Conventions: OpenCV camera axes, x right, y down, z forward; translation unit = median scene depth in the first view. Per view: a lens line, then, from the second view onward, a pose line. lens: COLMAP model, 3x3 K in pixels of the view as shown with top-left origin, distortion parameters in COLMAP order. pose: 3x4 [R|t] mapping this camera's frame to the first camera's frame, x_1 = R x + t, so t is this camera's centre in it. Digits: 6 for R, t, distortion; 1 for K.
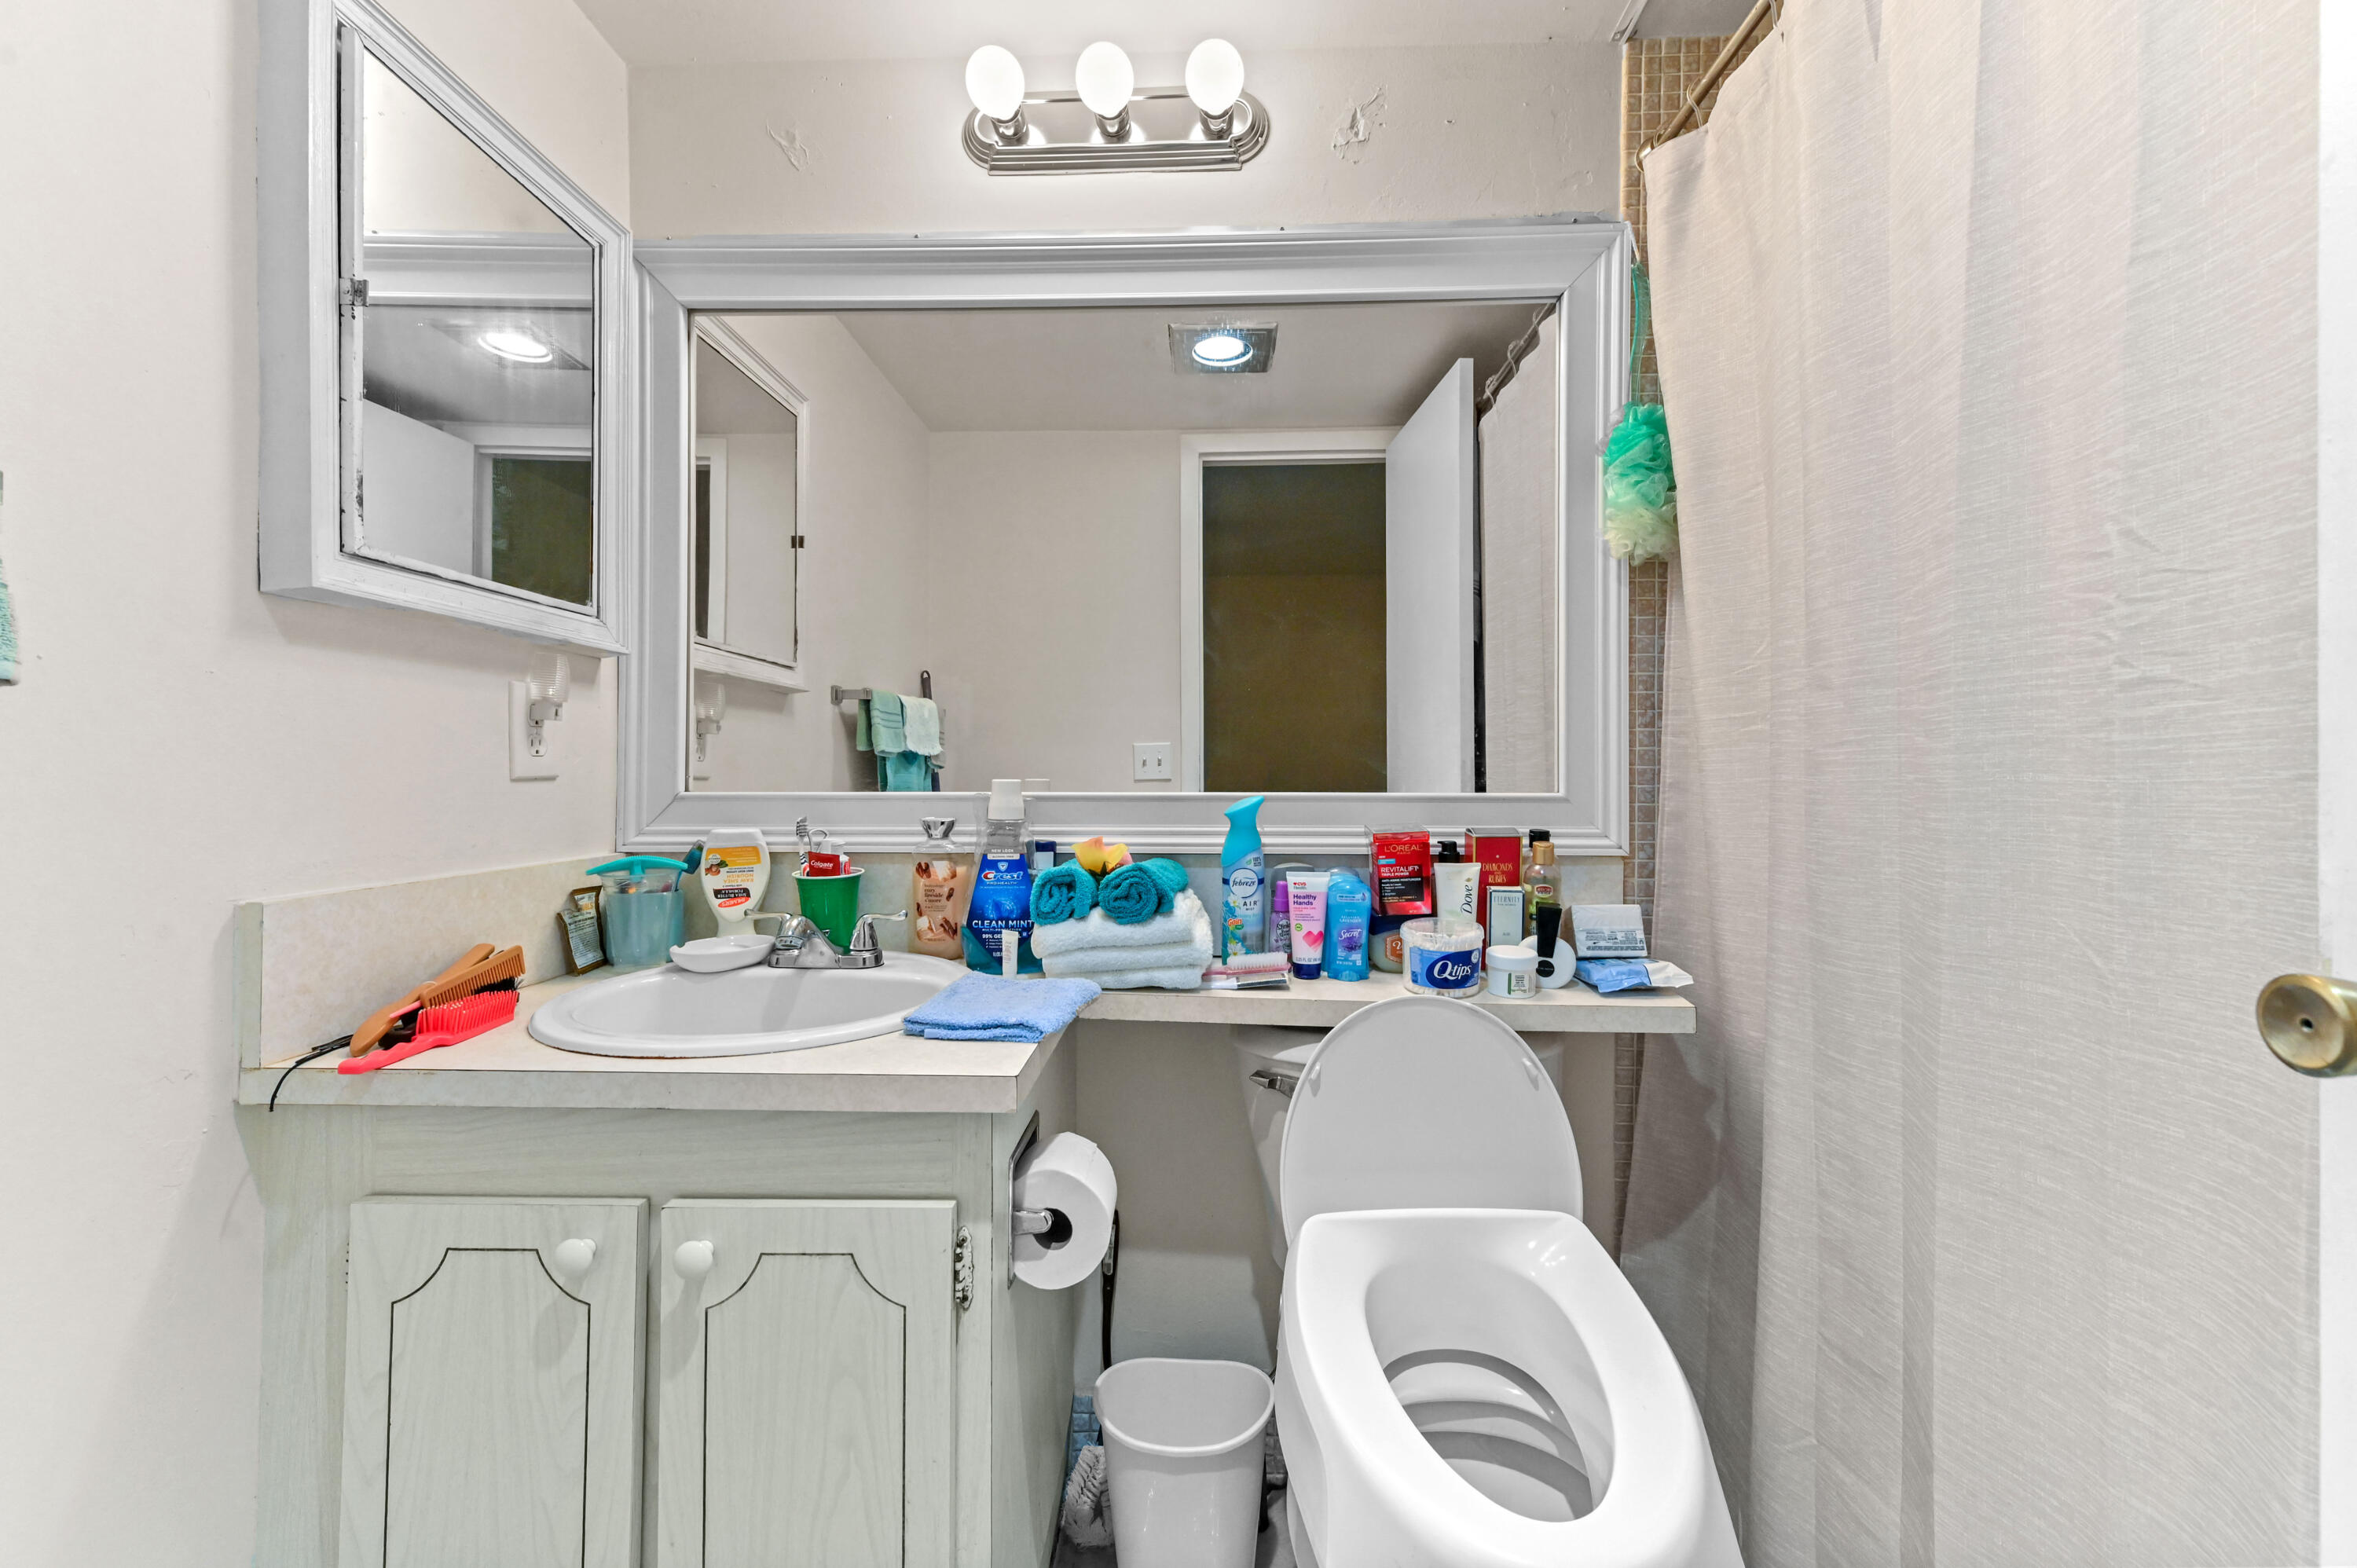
lens RADIAL K [[949.0, 0, 1187.1], [0, 949.0, 781.7], [0, 0, 1]] dist [0.018862, 0.000708]
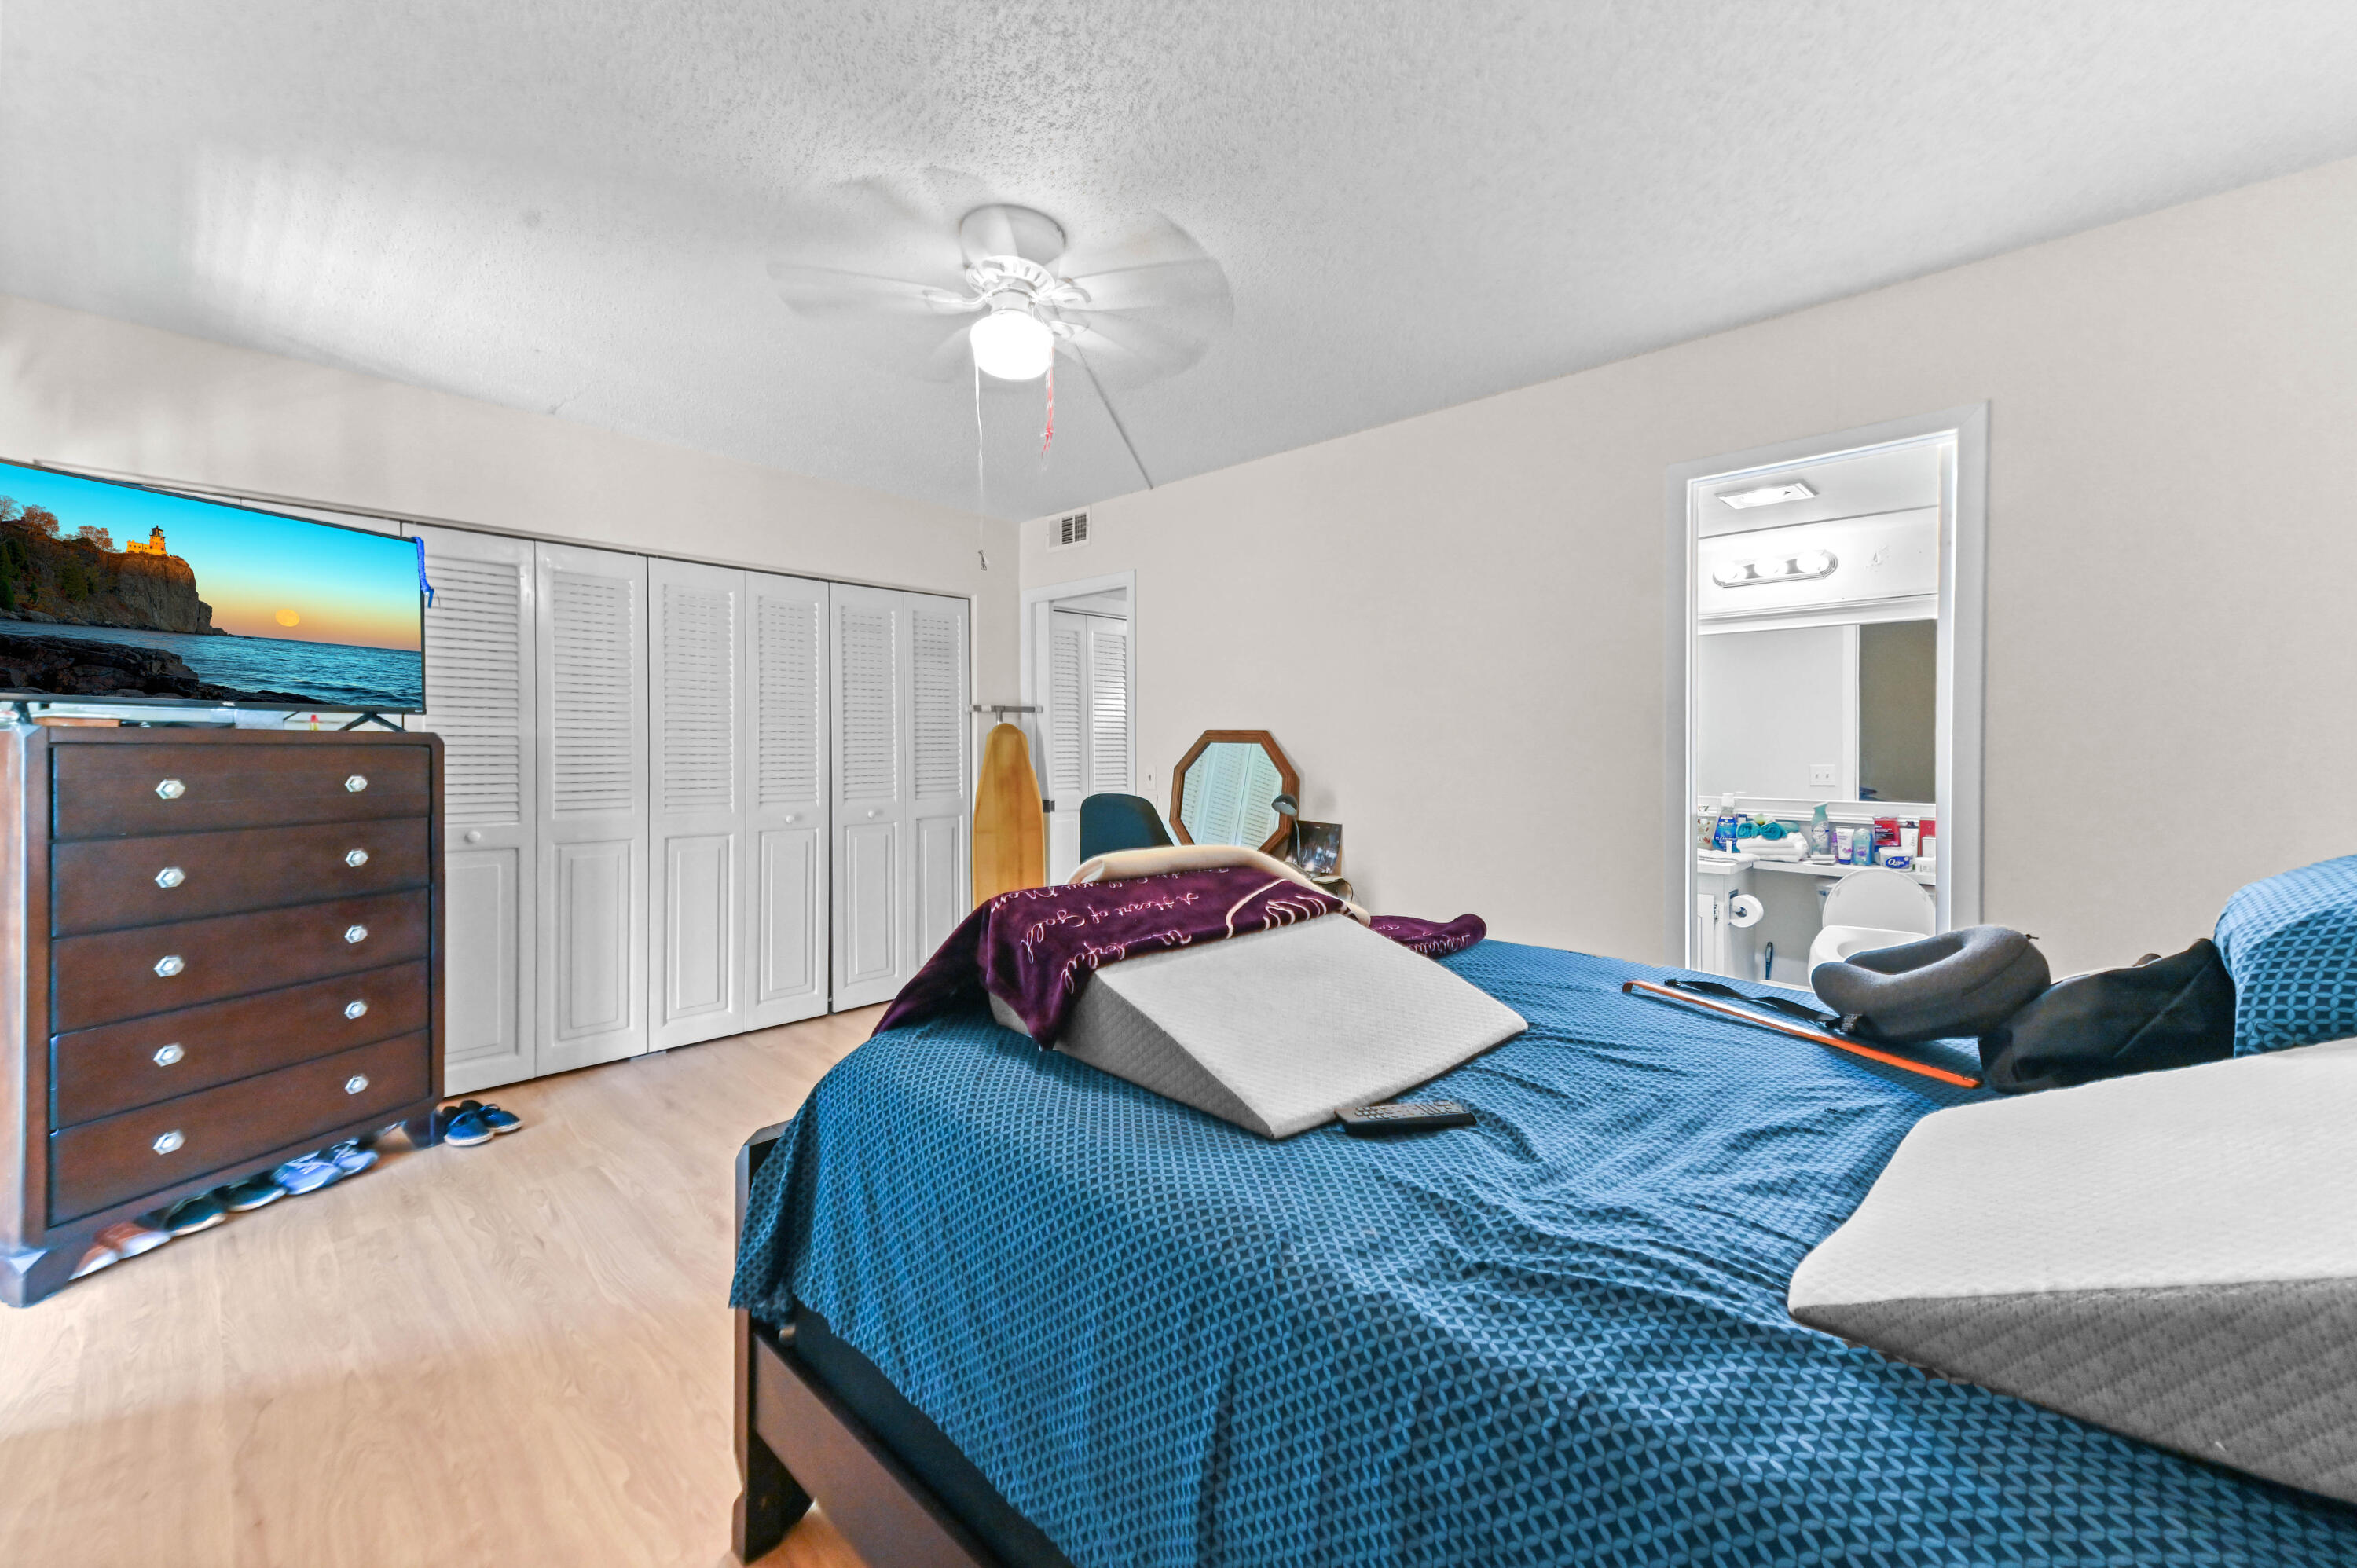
lens RADIAL K [[949.0, 0, 1160.0], [0, 949.0, 750.9], [0, 0, 1]] dist [0.018862, 0.000708]
pose [[0.741583, 0.002947, -0.670855, 0.562492], [-0.000409, 0.999992, 0.003941, -0.163415], [0.670861, -0.002648, 0.741578, -2.731672]]
